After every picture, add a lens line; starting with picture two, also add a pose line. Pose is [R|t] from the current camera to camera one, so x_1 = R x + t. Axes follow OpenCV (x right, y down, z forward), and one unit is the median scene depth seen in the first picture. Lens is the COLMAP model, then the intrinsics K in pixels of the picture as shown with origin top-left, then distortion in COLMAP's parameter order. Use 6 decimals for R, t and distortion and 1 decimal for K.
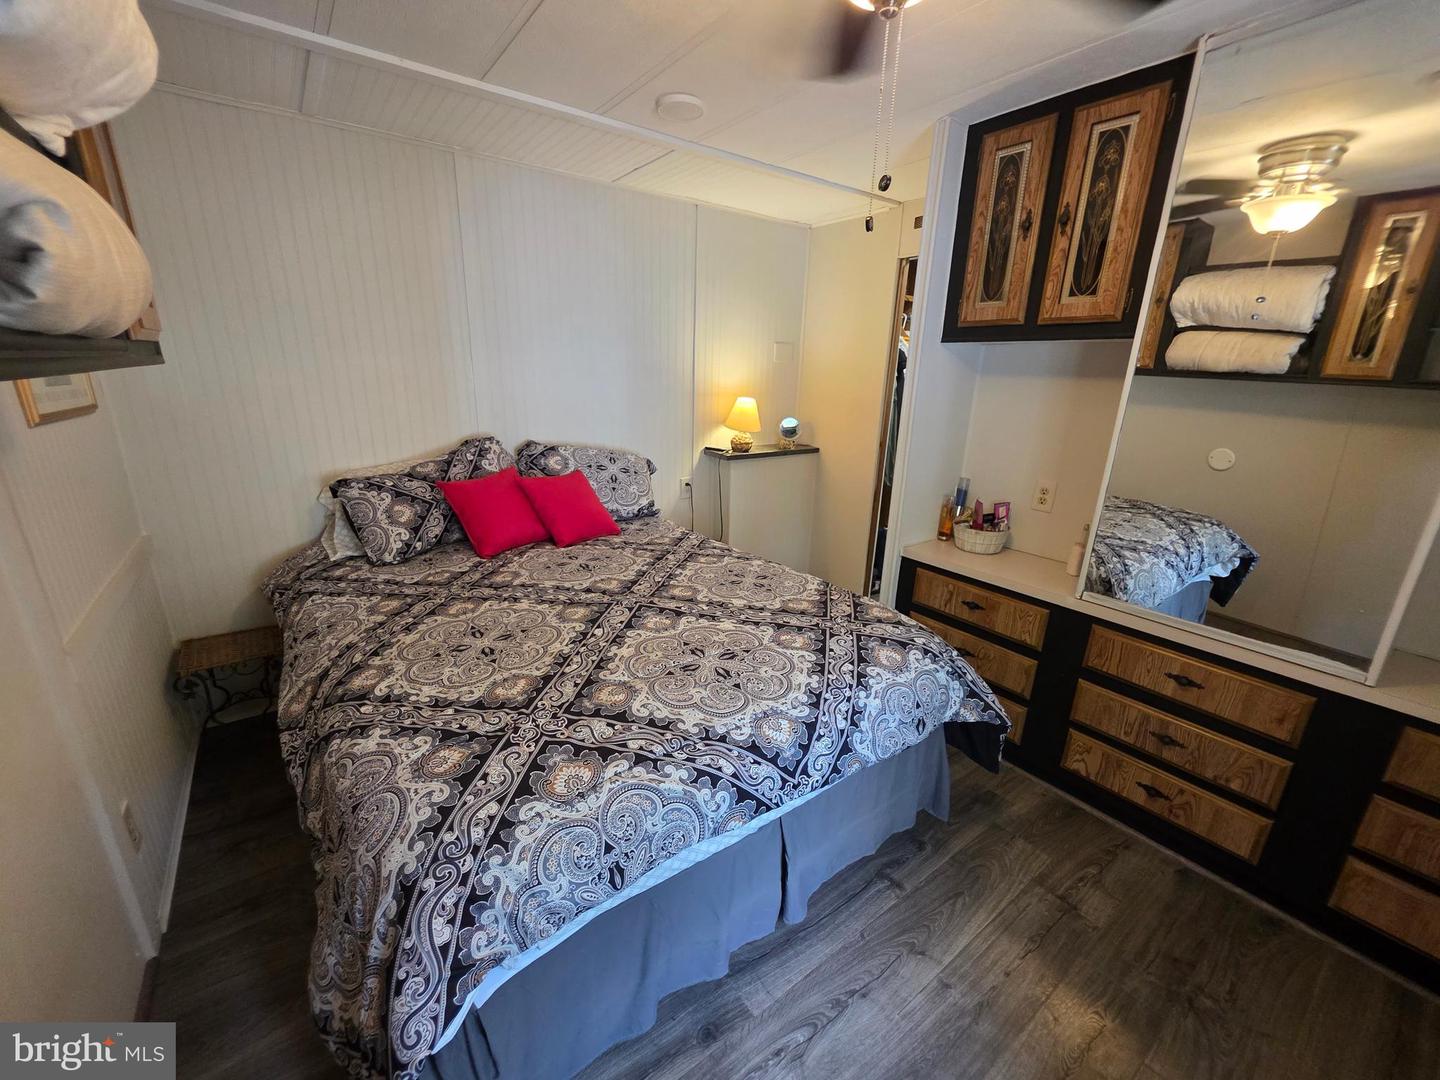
lens RADIAL K [[584.0, 0, 710.1], [0, 584.0, 536.7], [0, 0, 1]] dist [0.002684, -0.000068]
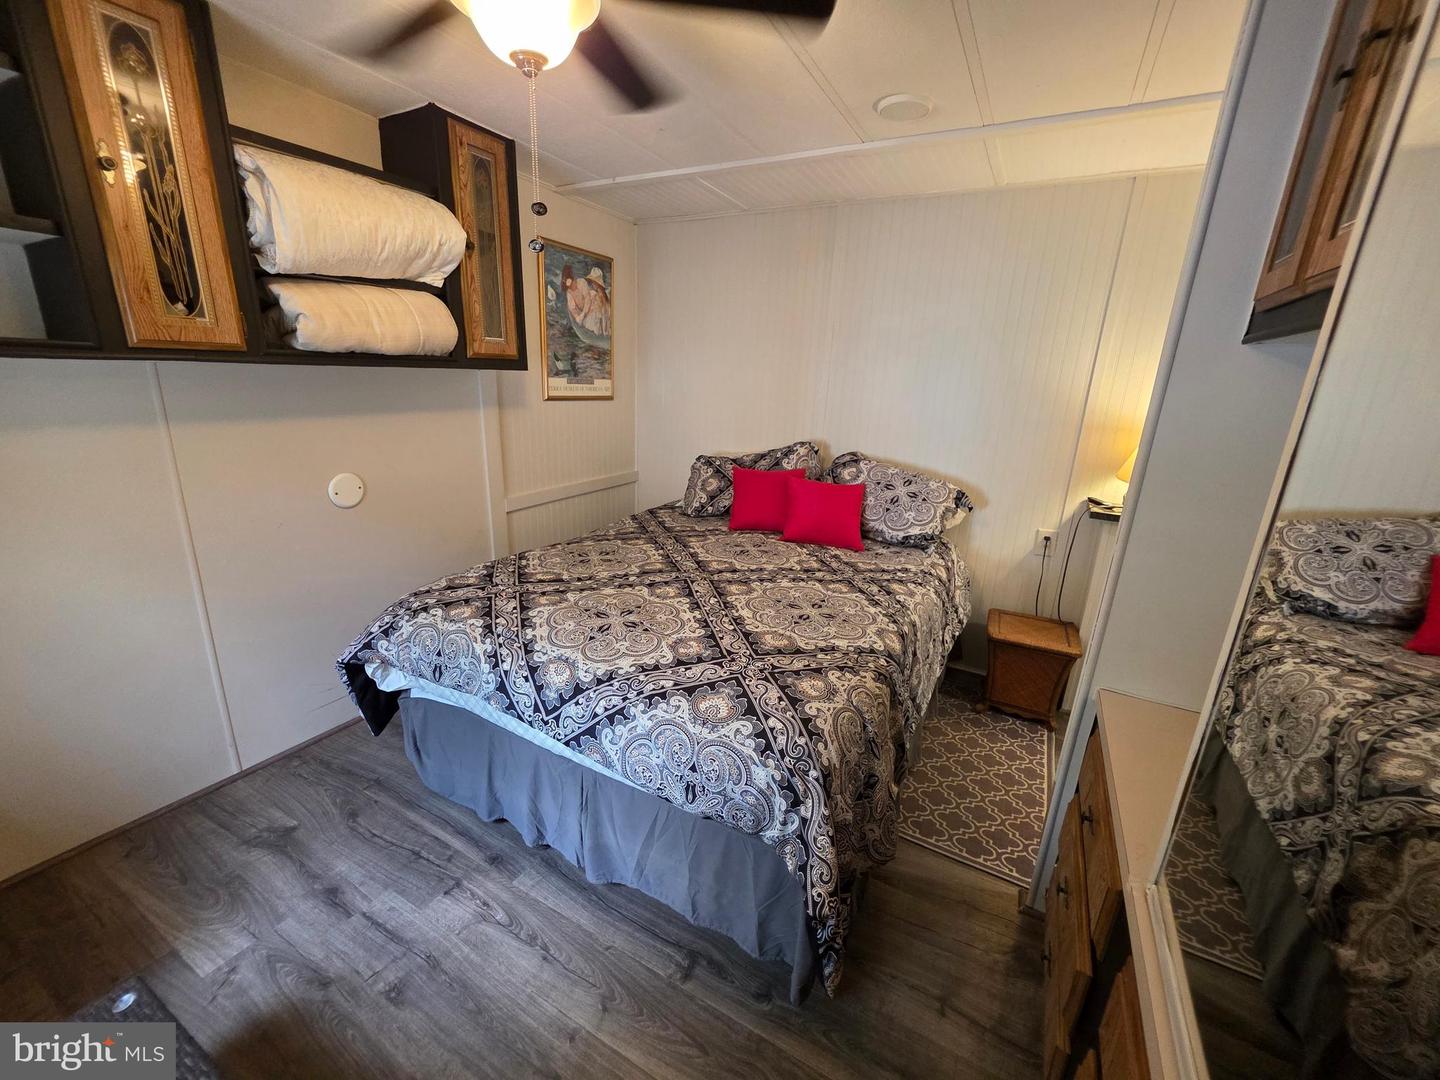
lens RADIAL K [[587.4, 0, 713.5], [0, 587.4, 544.0], [0, 0, 1]] dist [0.001742, 0.000011]
pose [[0.413071, 0.251601, -0.875254, 0.890798], [-0.286701, 0.948138, 0.137245, -0.121875], [0.864393, 0.194244, 0.463783, 0.496001]]
